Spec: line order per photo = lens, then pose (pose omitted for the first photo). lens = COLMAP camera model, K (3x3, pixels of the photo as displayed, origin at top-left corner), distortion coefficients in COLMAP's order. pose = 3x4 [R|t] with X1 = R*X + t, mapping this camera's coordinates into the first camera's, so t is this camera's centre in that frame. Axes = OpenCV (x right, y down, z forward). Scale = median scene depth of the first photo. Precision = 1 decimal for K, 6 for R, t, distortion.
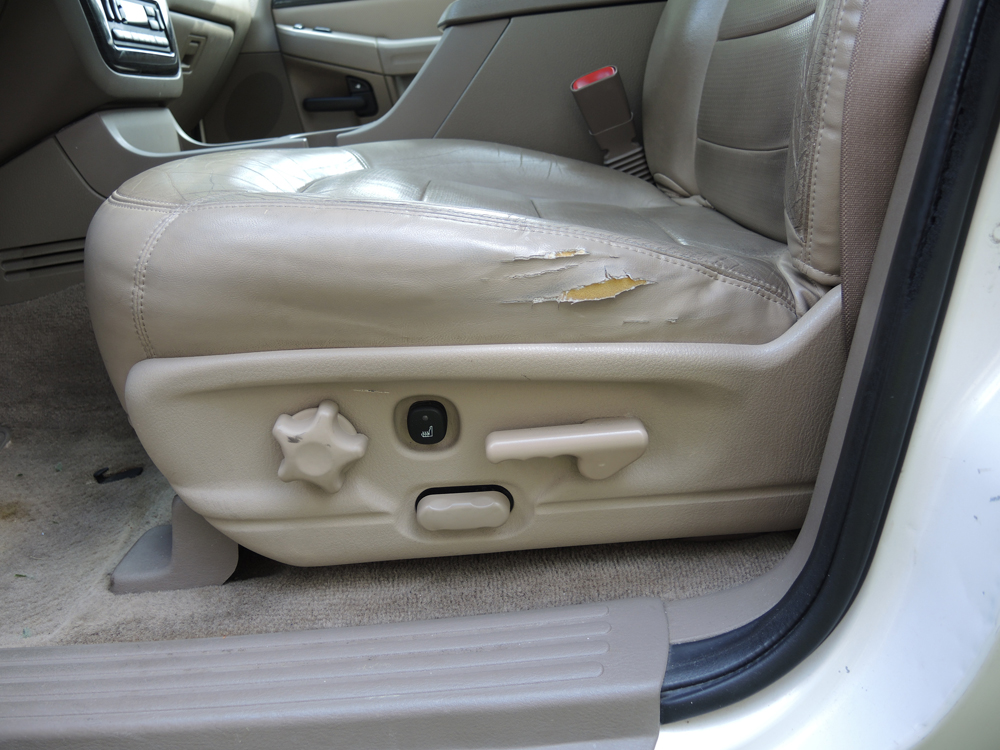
lens RADIAL K [[838.1, 0, 500.0], [0, 838.1, 375.0], [0, 0, 1]] dist [-0.024080, -0.090588]
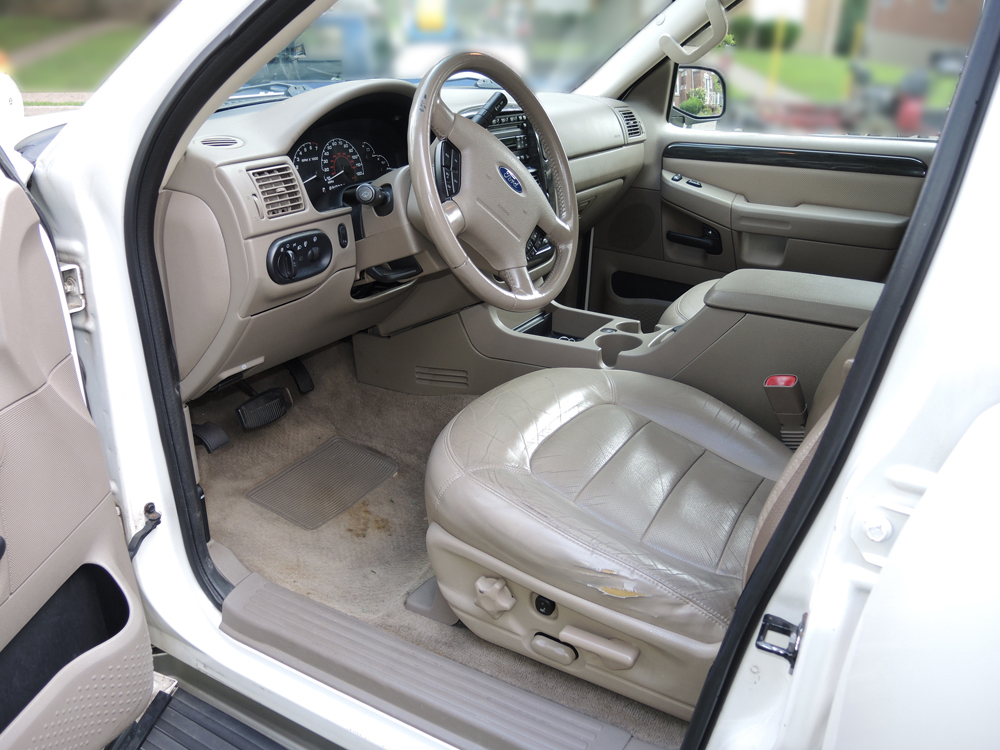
lens RADIAL K [[838.1, 0, 500.0], [0, 838.1, 375.0], [0, 0, 1]] dist [-0.024080, -0.090588]
pose [[0.850109, 0.289451, -0.439923, 0.539870], [-0.252408, 0.957144, 0.142007, -0.722011], [0.462174, -0.009681, 0.886737, -0.821329]]
